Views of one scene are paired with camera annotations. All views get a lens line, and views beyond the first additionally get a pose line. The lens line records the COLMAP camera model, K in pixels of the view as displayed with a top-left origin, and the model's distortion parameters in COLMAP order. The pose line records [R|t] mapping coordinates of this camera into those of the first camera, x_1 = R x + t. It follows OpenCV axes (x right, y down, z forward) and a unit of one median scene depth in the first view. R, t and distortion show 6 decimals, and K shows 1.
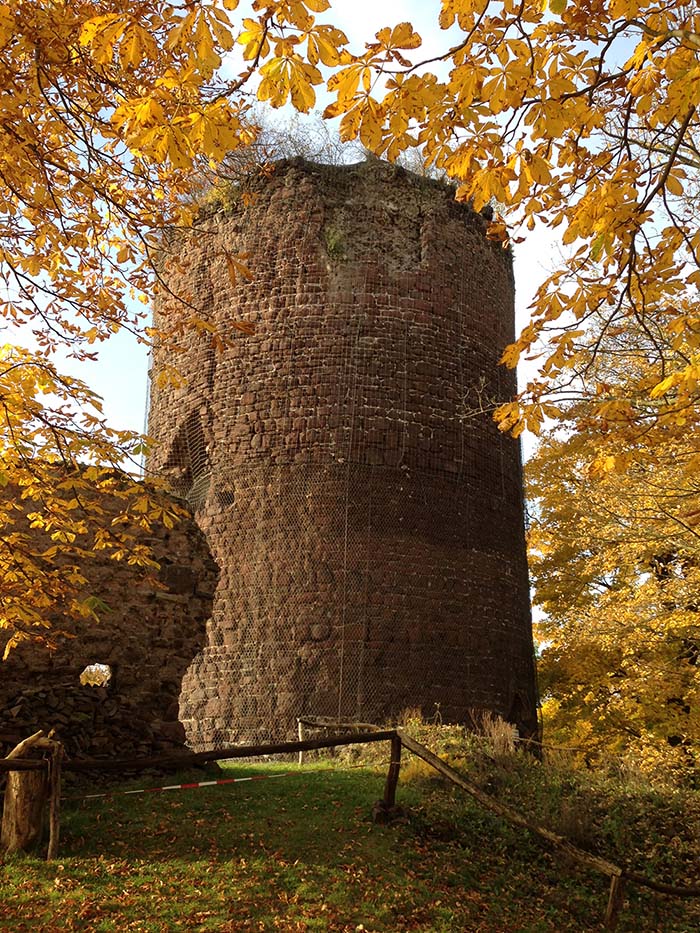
lens RADIAL K [[896.1, 0, 350.2], [0, 896.1, 467.6], [0, 0, 1]] dist [0.024343, 0.000000]
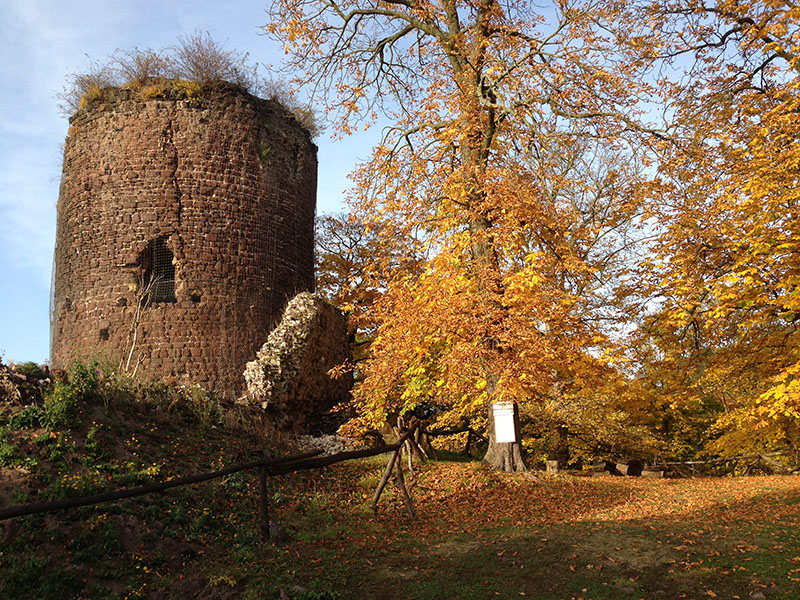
lens RADIAL K [[768.4, 0, 400.2], [0, 768.4, 299.6], [0, 0, 1]] dist [0.024343, 0.000000]
pose [[0.697641, 0.148035, 0.700987, -0.797954], [-0.188621, 0.981854, -0.019628, -0.005277], [-0.691172, -0.118527, 0.712904, -0.207988]]
